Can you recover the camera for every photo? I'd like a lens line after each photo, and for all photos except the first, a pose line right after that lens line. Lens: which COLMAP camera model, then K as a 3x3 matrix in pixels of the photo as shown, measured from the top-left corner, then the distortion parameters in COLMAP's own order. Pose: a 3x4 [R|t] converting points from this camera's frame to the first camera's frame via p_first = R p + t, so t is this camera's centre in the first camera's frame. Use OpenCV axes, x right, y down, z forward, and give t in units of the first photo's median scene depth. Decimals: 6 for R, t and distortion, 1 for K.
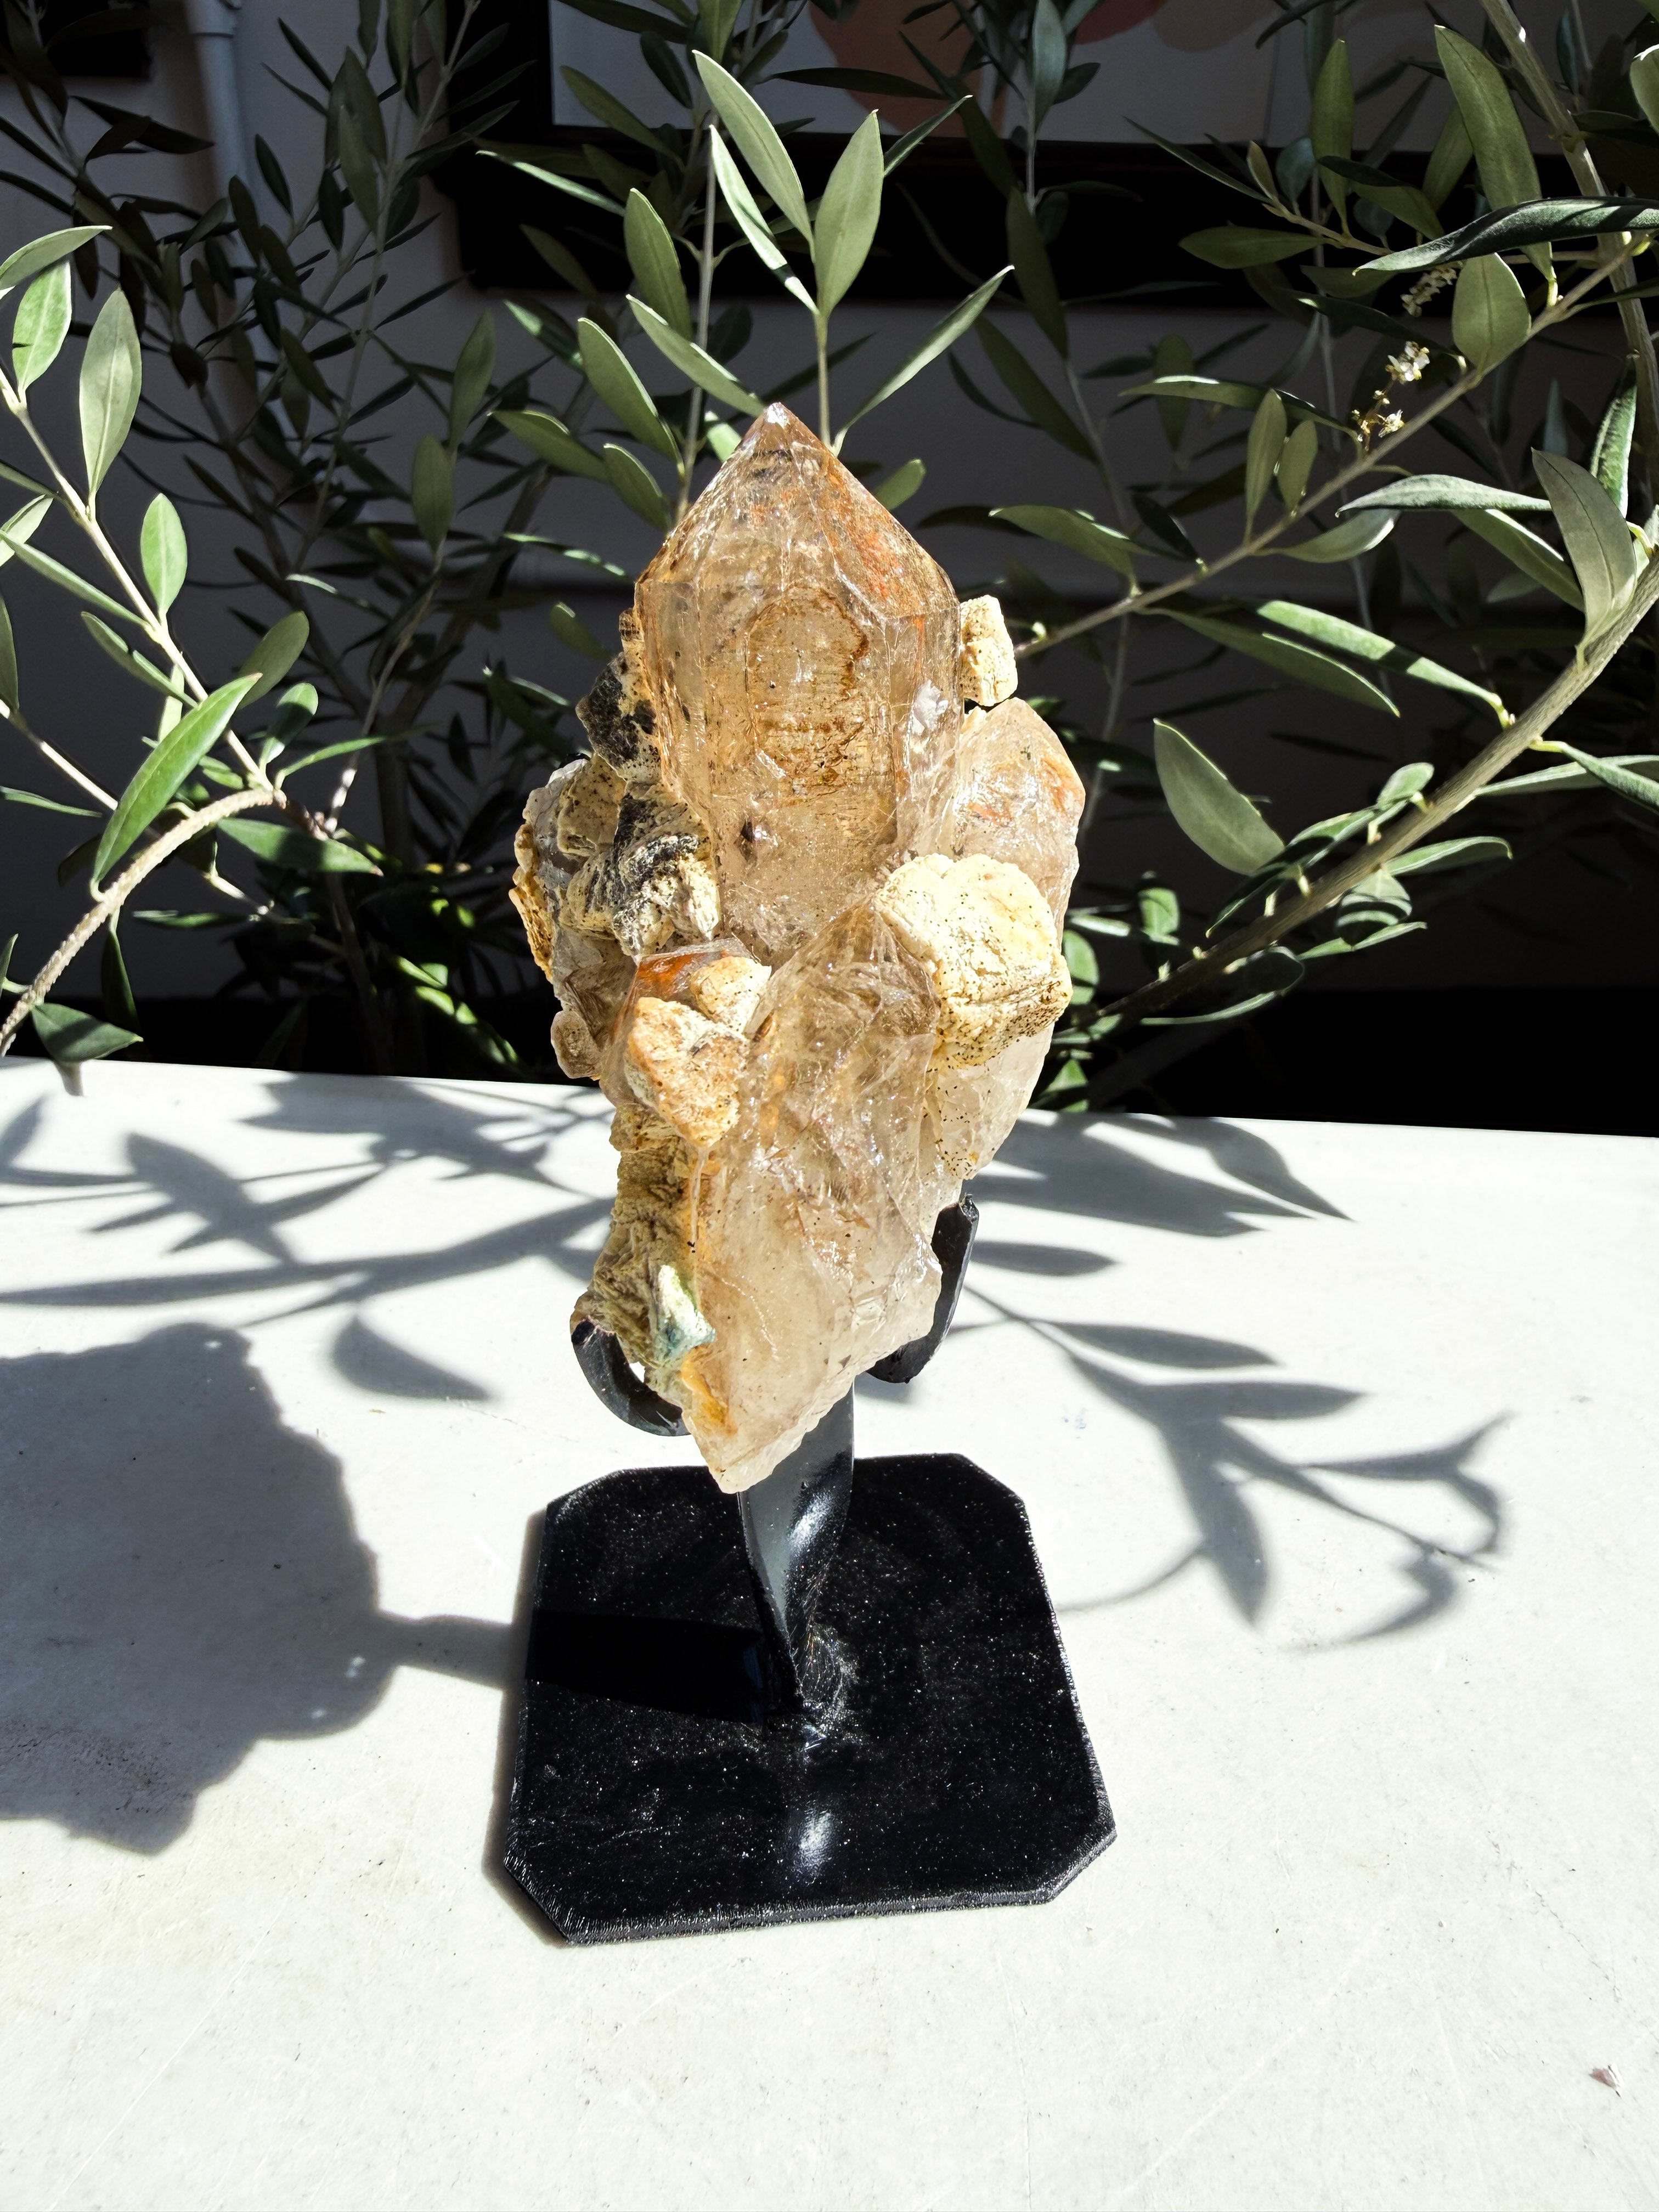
lens RADIAL K [[1664.6, 0, 820.5], [0, 1664.6, 1103.2], [0, 0, 1]] dist [0.004889, 0.000573]
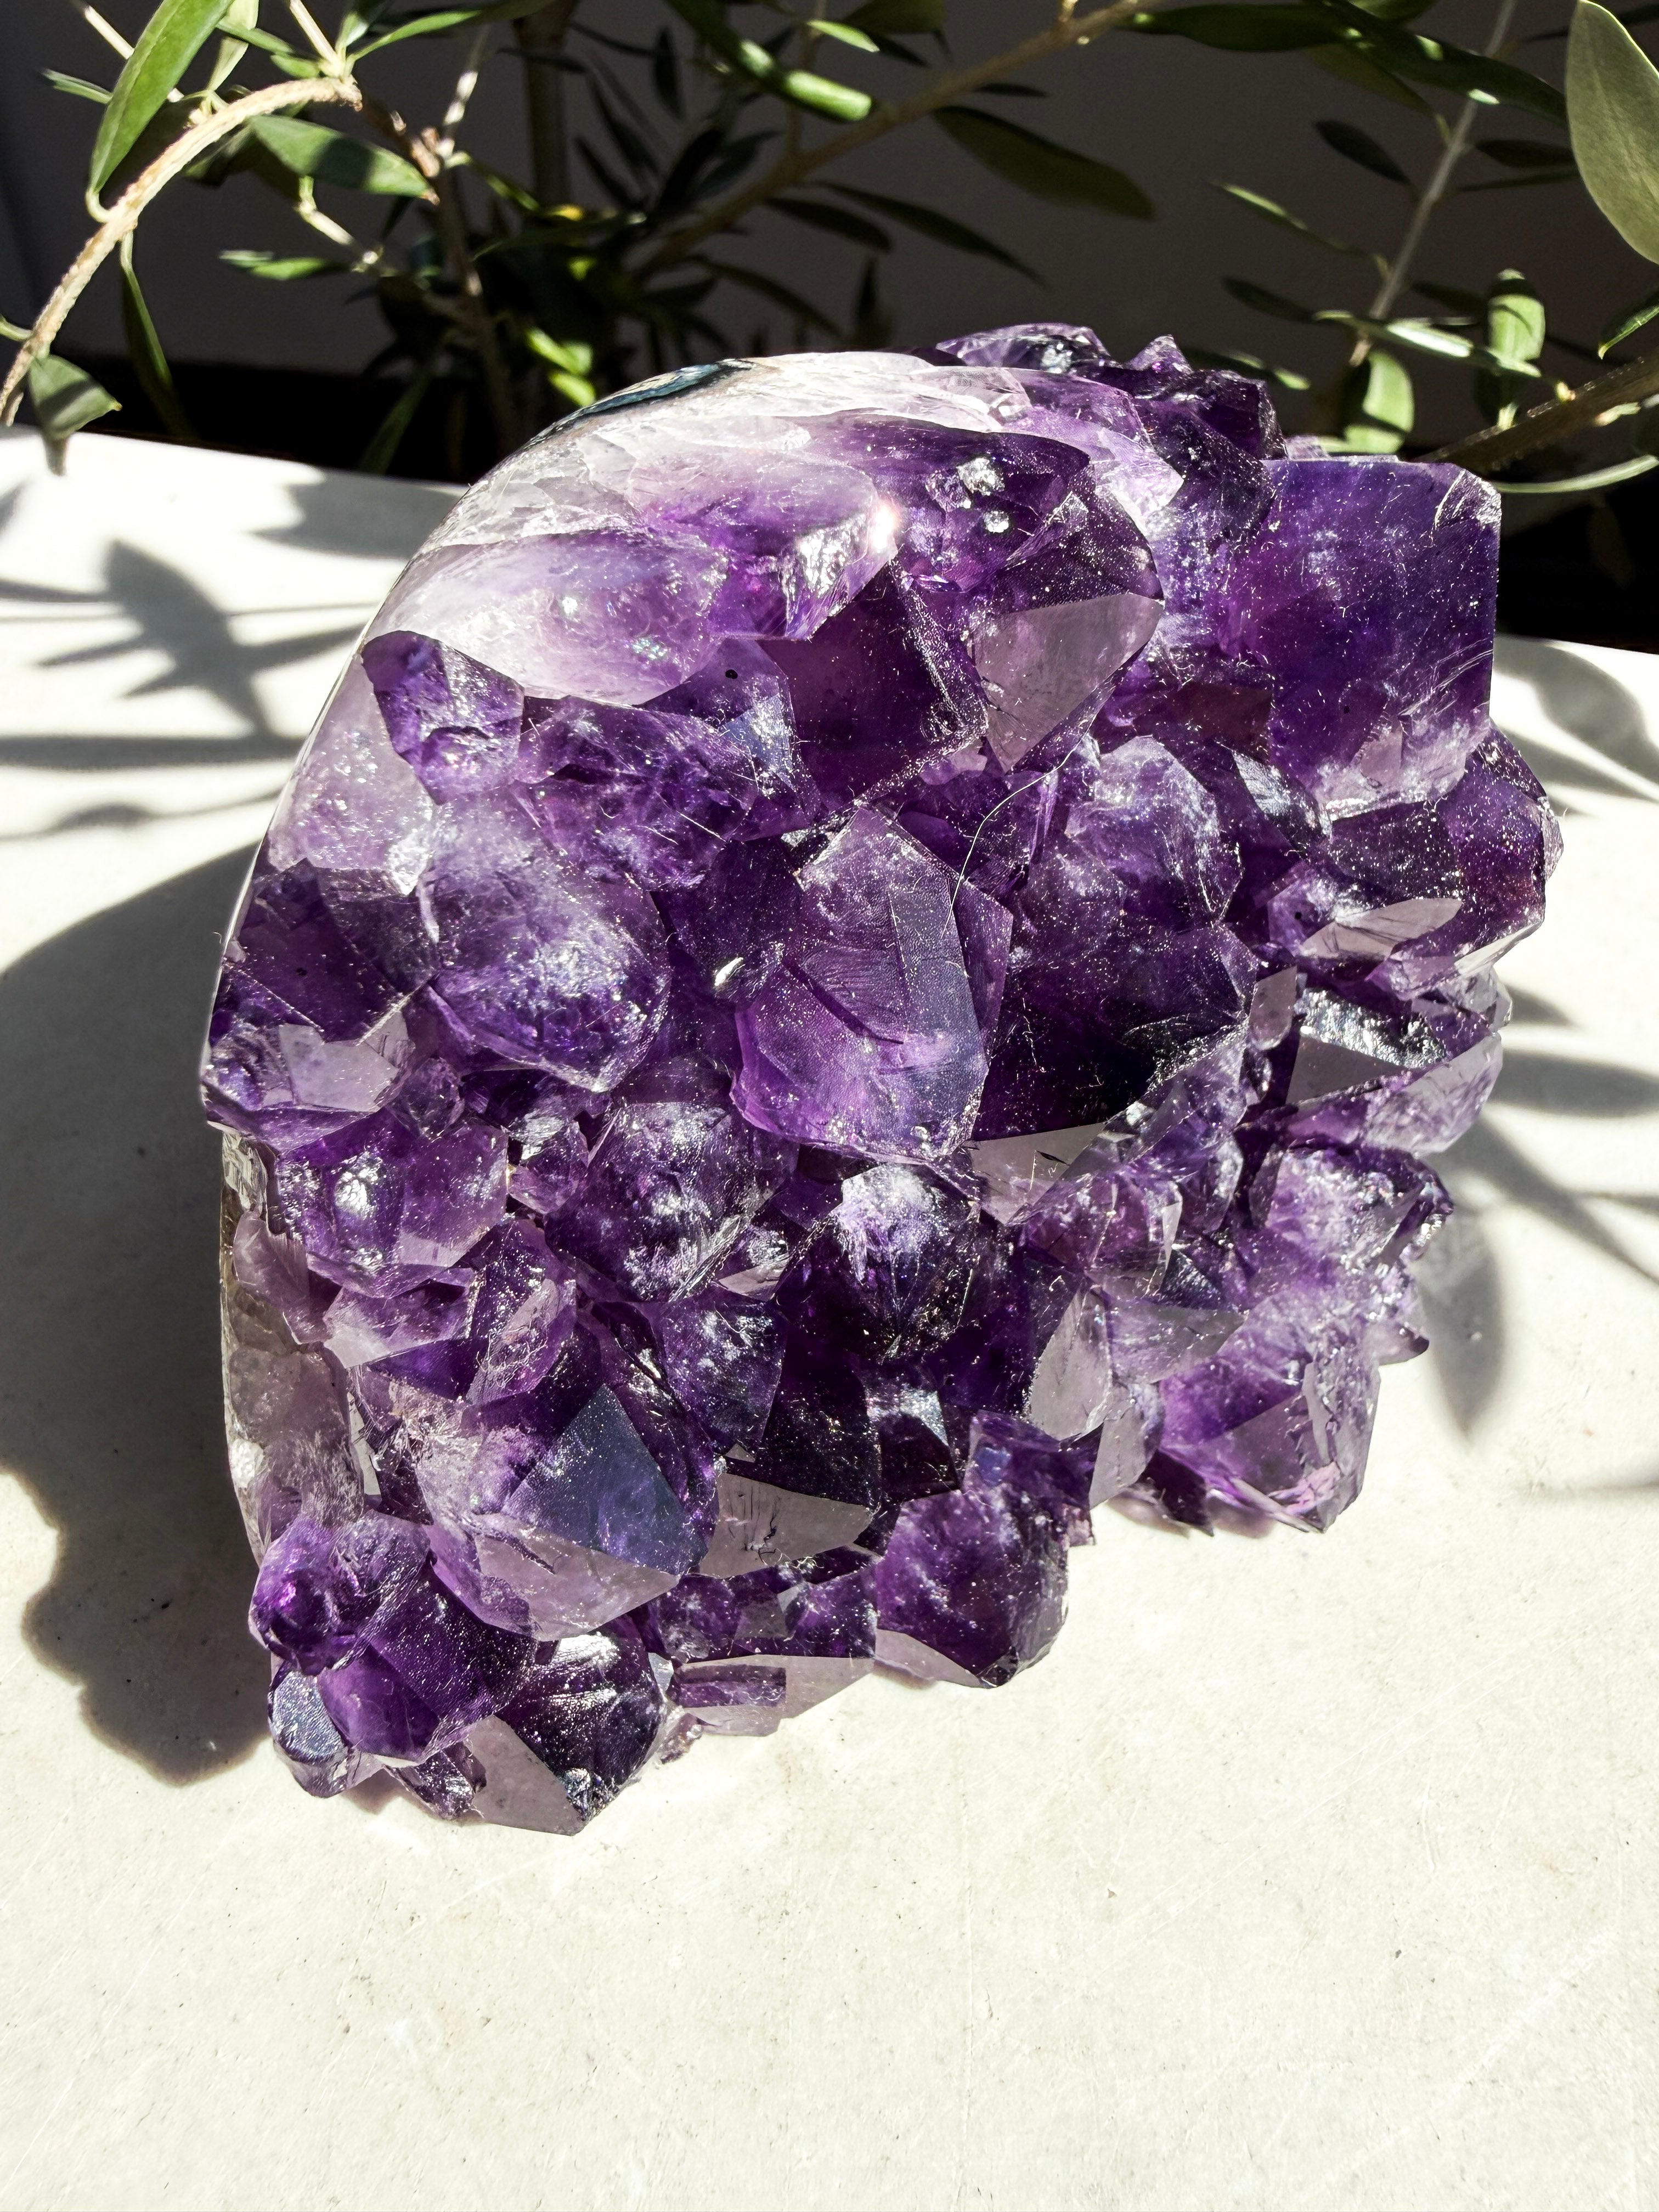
lens RADIAL K [[1690.2, 0, 826.9], [0, 1690.2, 998.3], [0, 0, 1]] dist [0.002067, 0.006579]
pose [[0.983853, 0.118097, -0.134489, 0.048033], [-0.078111, 0.959394, 0.271040, -0.014623], [0.161037, -0.256158, 0.953126, 0.208600]]
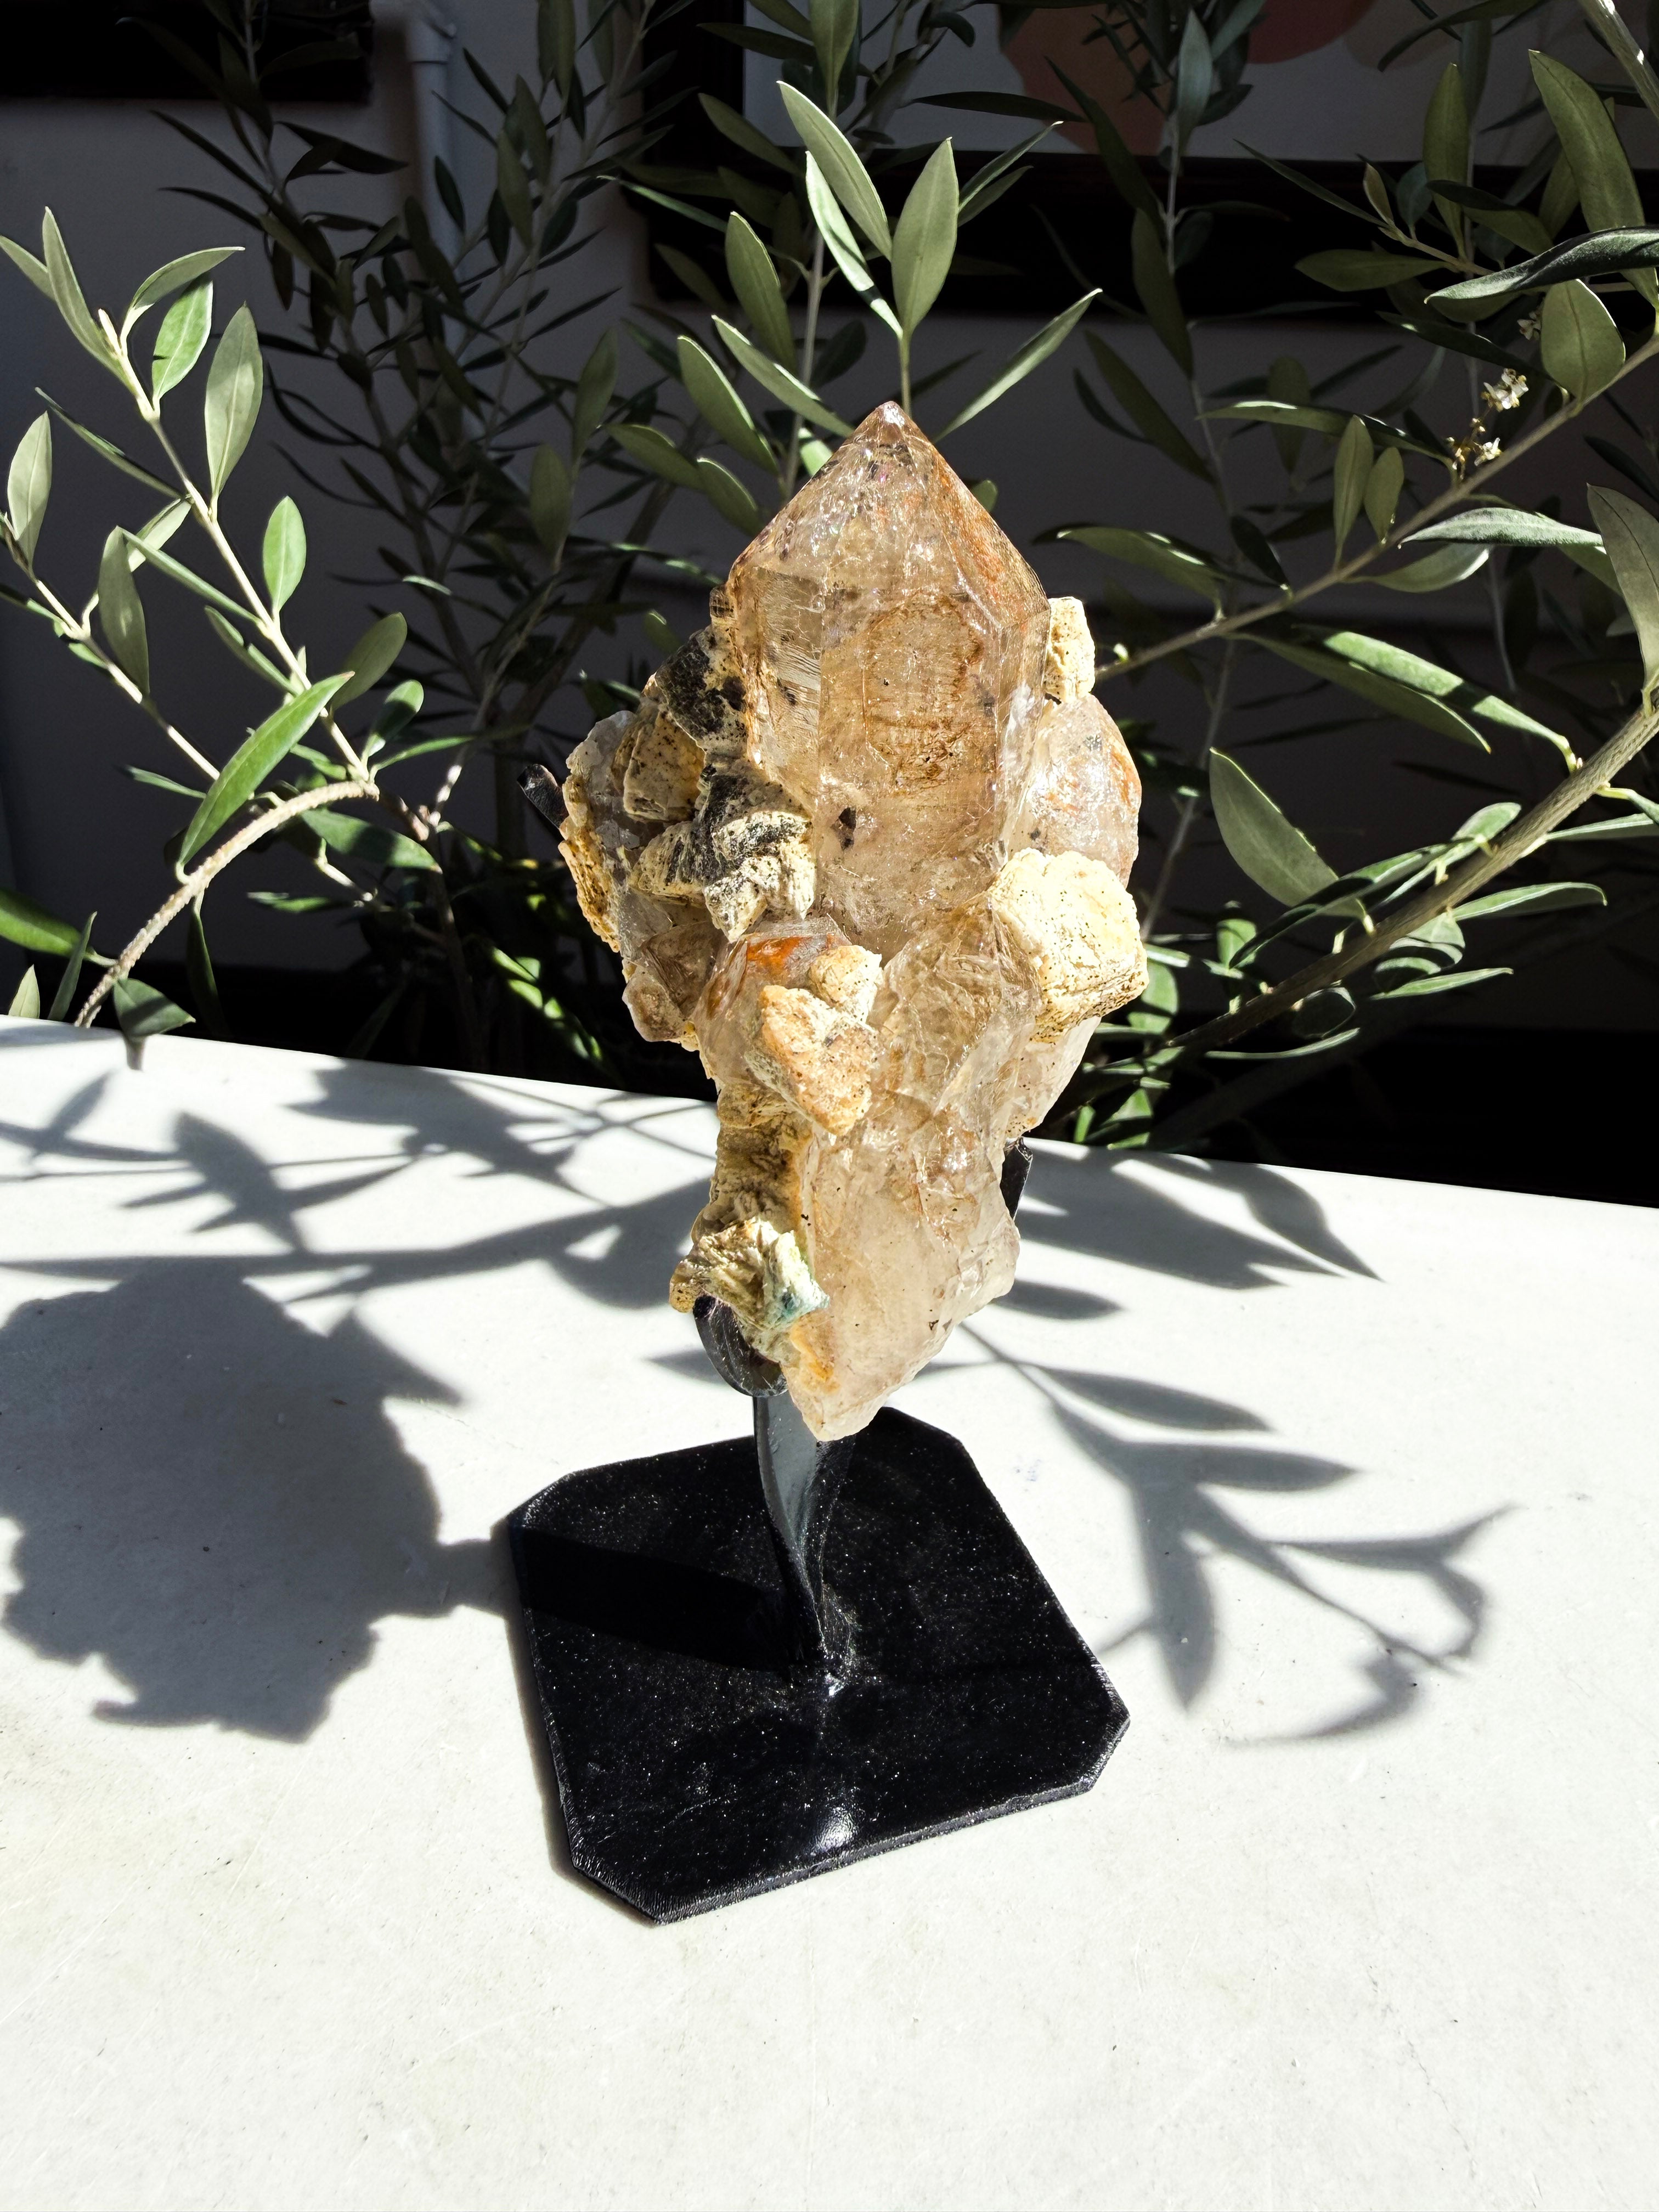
lens RADIAL K [[1680.3, 0, 839.8], [0, 1680.3, 1025.7], [0, 0, 1]] dist [0.002699, 0.010076]
pose [[0.992034, 0.054740, -0.113456, 0.096465], [-0.059753, 0.997360, -0.041271, -0.014324], [0.110898, 0.047721, 0.992685, 0.009673]]
